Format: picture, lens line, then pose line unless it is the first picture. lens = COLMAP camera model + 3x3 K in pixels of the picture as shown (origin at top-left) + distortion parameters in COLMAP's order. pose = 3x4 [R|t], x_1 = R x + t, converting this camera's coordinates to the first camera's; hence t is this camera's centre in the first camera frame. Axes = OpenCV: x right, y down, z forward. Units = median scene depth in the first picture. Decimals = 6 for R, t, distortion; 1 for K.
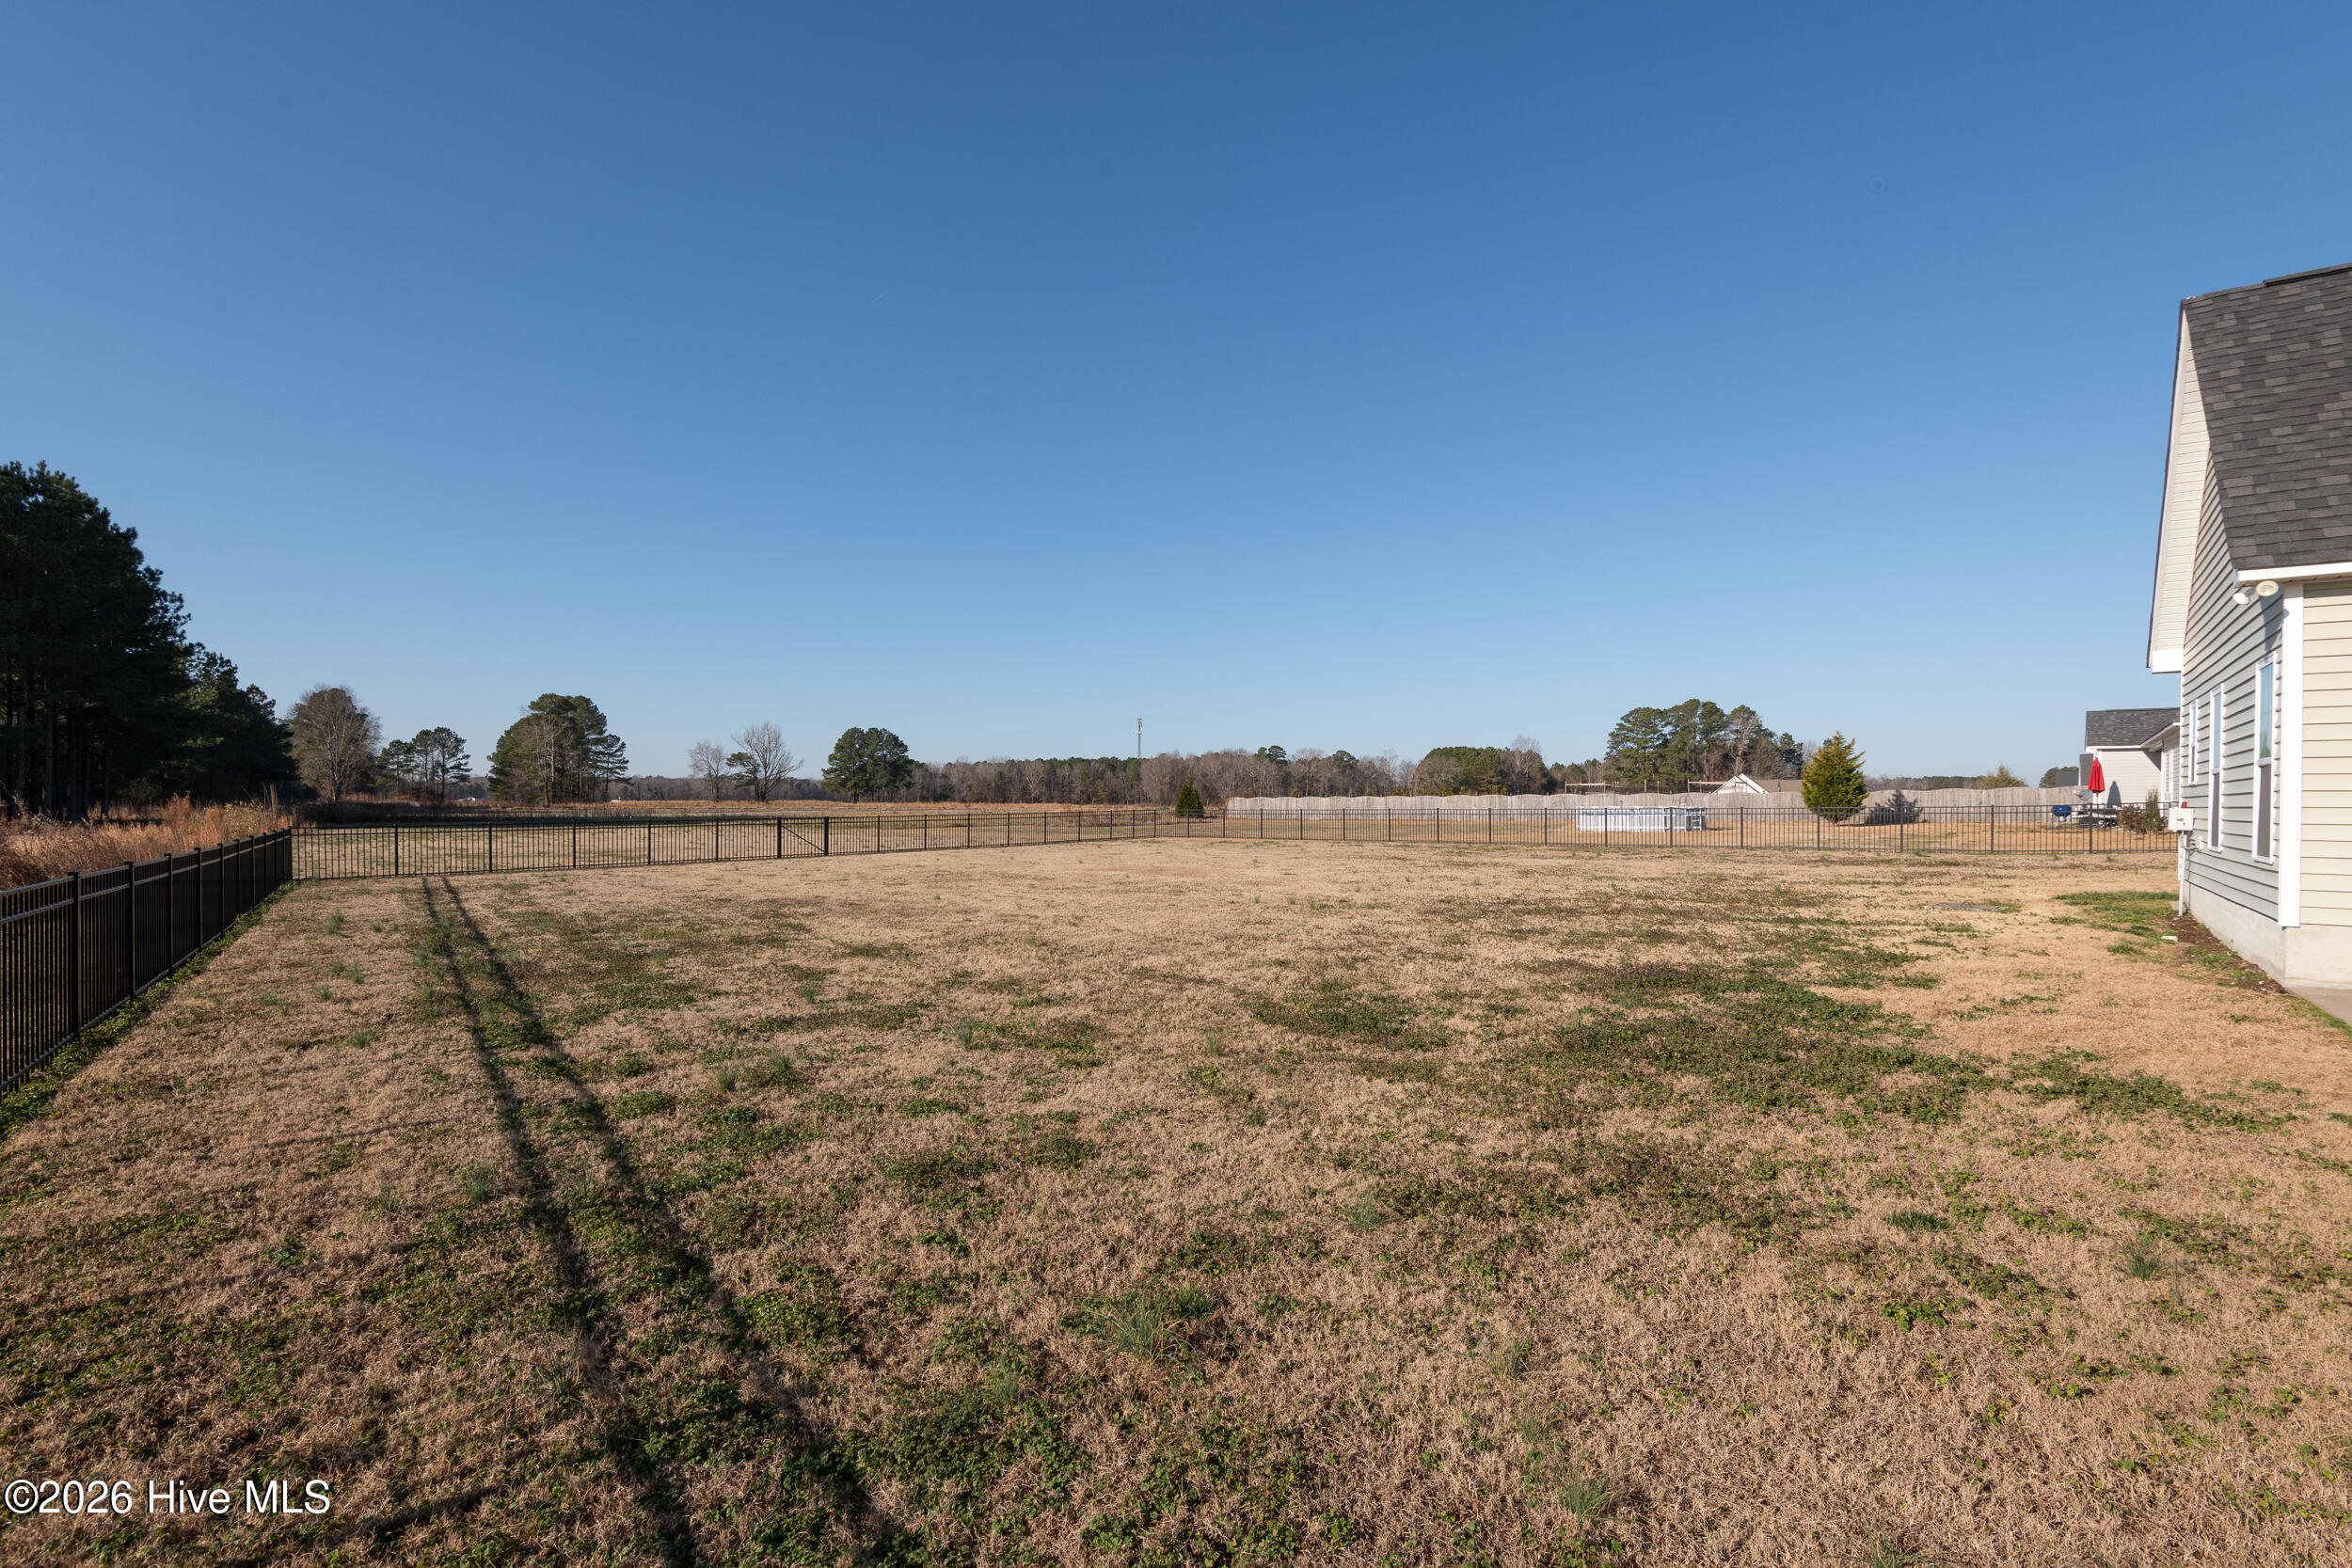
lens RADIAL K [[1082.7, 0, 1198.1], [0, 1082.7, 801.0], [0, 0, 1]] dist [0.012360, -0.006932]
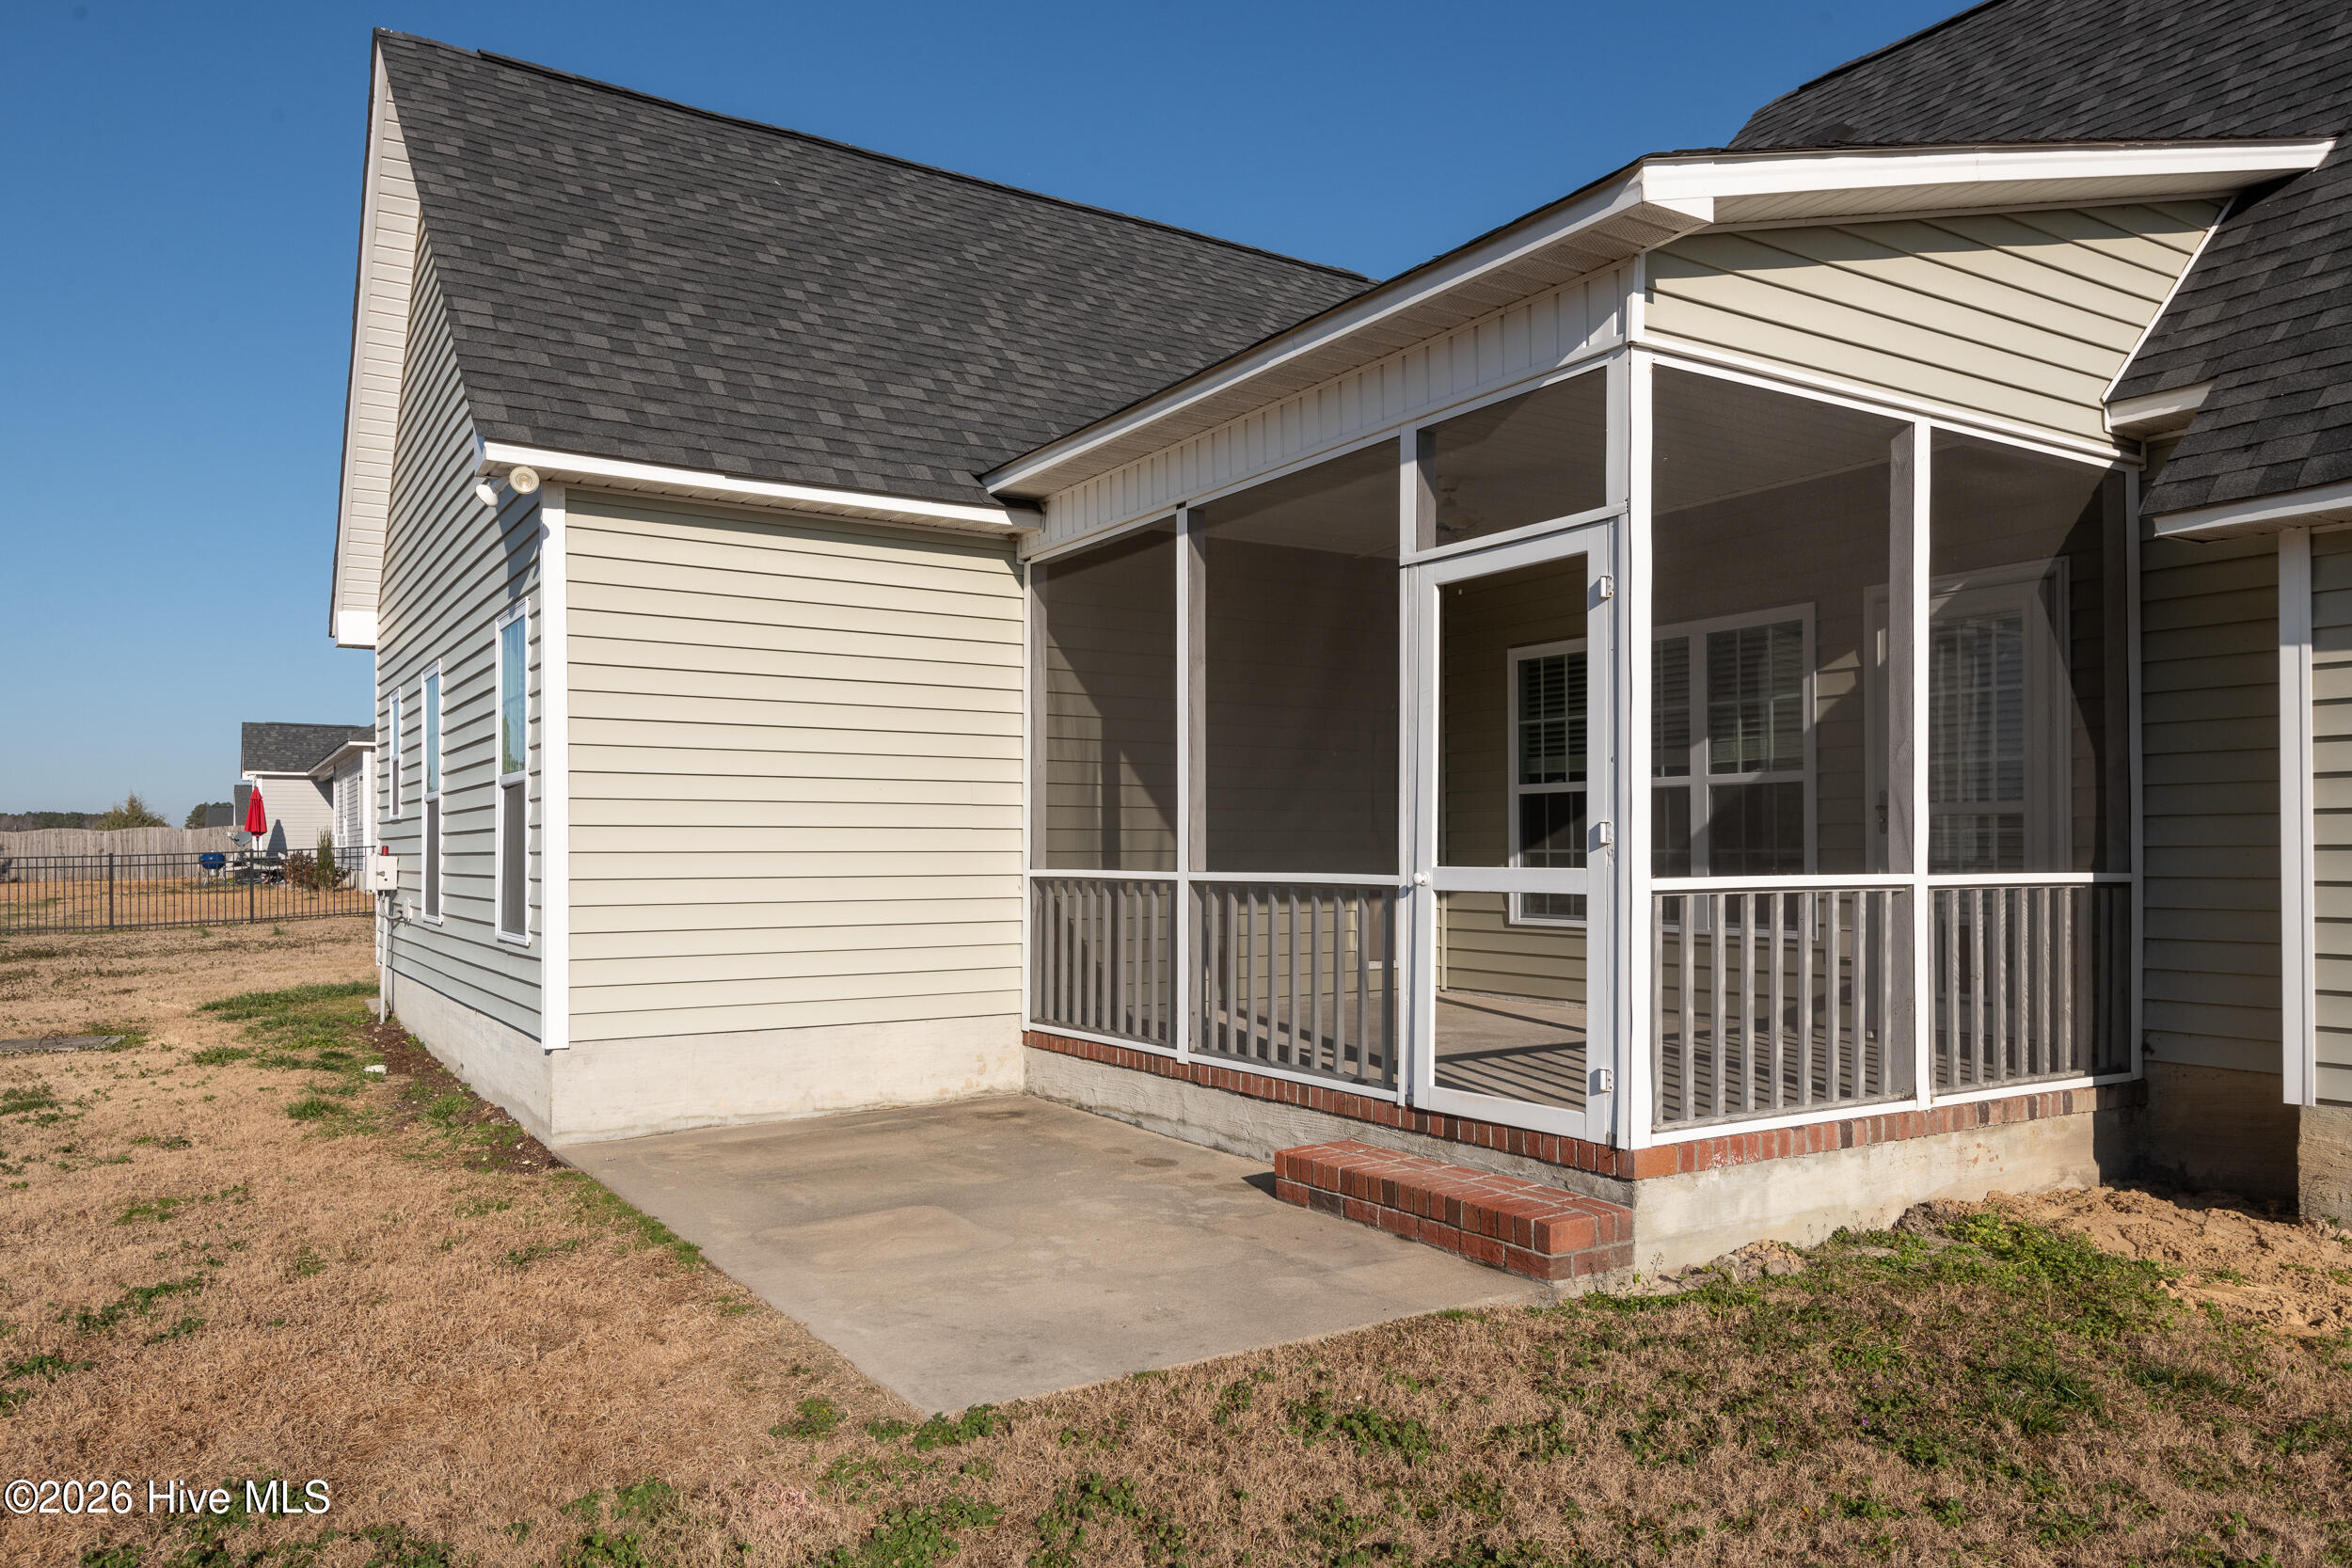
lens RADIAL K [[1586.6, 0, 1146.0], [0, 1586.6, 856.8], [0, 0, 1]] dist [0.033397, -0.009987]
pose [[0.364360, -0.012175, 0.931178, 0.214327], [0.007283, 0.999921, 0.010224, 0.001071], [-0.931230, 0.003057, 0.364420, 0.268008]]
